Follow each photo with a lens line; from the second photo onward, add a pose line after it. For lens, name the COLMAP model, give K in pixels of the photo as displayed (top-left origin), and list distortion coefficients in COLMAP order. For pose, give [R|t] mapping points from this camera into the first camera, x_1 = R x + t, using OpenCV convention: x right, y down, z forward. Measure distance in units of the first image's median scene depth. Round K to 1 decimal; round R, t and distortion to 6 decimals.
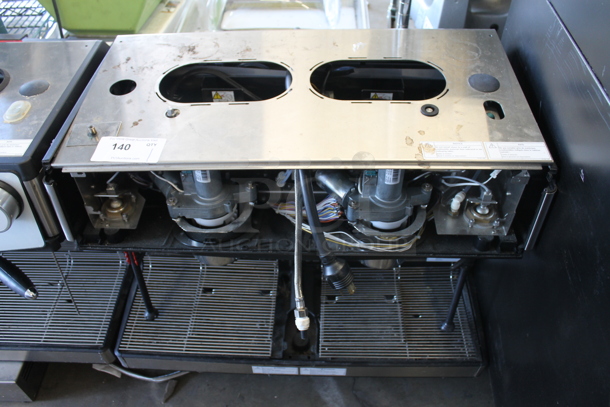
lens RADIAL K [[511.8, 0, 305.0], [0, 511.8, 203.5], [0, 0, 1]] dist [-0.174293, 0.159200]
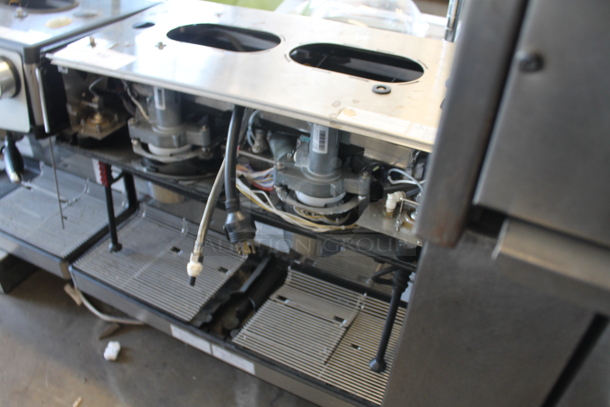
lens RADIAL K [[511.8, 0, 305.0], [0, 511.8, 203.5], [0, 0, 1]] dist [-0.174293, 0.159200]
pose [[0.908919, 0.286533, -0.302927, 0.430136], [-0.335311, 0.934104, -0.122537, 0.162511], [0.247854, 0.212951, 0.945103, 0.113538]]
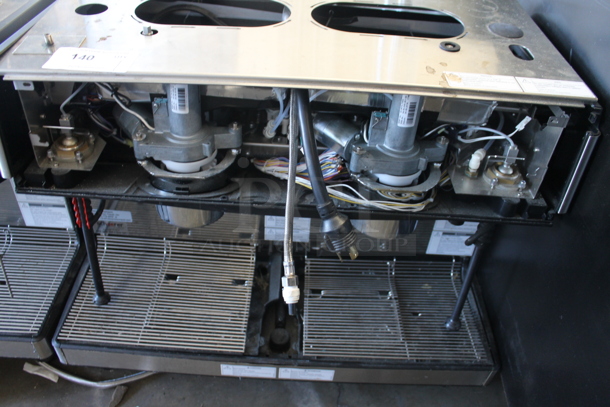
lens RADIAL K [[511.8, 0, 305.0], [0, 511.8, 203.5], [0, 0, 1]] dist [-0.174293, 0.159200]
pose [[0.996534, 0.048736, 0.067410, -0.043158], [-0.041423, 0.993511, -0.105924, 0.172013], [-0.072135, 0.102764, 0.992087, 0.178865]]
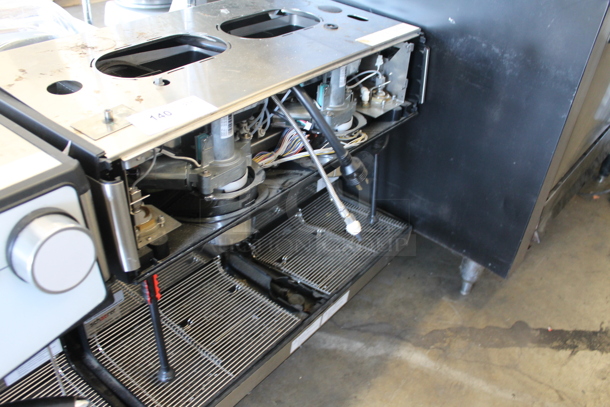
lens RADIAL K [[511.8, 0, 305.0], [0, 511.8, 203.5], [0, 0, 1]] dist [-0.174293, 0.159200]
pose [[0.594663, -0.408171, 0.692656, -0.762440], [0.520300, 0.852179, 0.055484, 0.077901], [-0.612914, 0.327395, 0.719131, 0.273059]]
